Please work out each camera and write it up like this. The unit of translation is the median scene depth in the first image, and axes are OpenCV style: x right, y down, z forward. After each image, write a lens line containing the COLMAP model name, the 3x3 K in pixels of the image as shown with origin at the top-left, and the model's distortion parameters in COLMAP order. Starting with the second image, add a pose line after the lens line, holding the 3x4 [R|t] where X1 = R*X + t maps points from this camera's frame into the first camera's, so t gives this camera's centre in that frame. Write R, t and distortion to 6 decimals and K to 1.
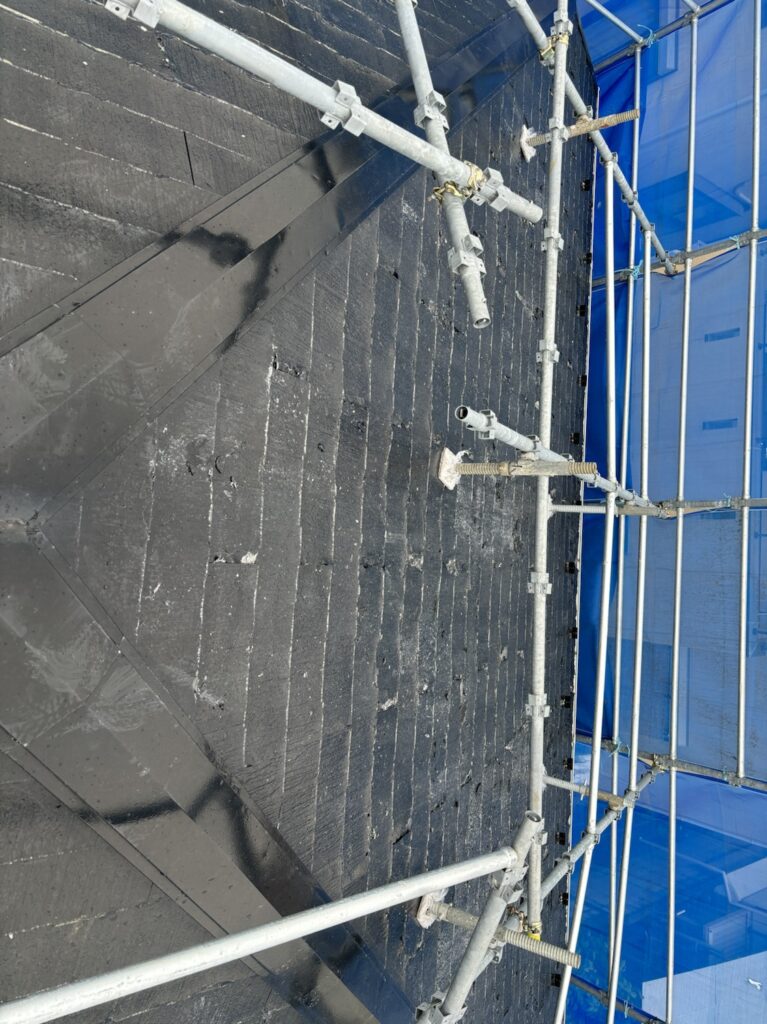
lens RADIAL K [[773.3, 0, 358.2], [0, 773.3, 491.5], [0, 0, 1]] dist [0.202339, -0.255892]
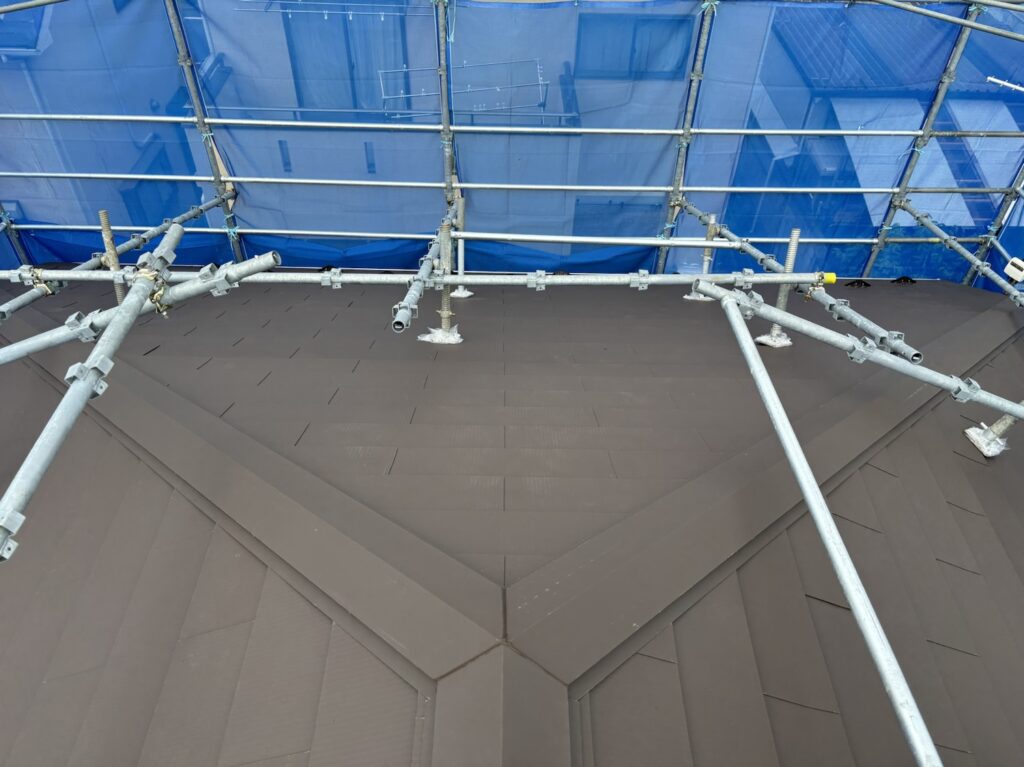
lens RADIAL K [[773.3, 0, 512.0], [0, 773.3, 383.5], [0, 0, 1]] dist [0.202339, -0.255892]
pose [[-0.055327, -0.987153, 0.149892, -0.066384], [0.994330, -0.040819, 0.098196, -0.028111], [-0.090816, 0.154475, 0.983814, -0.075919]]
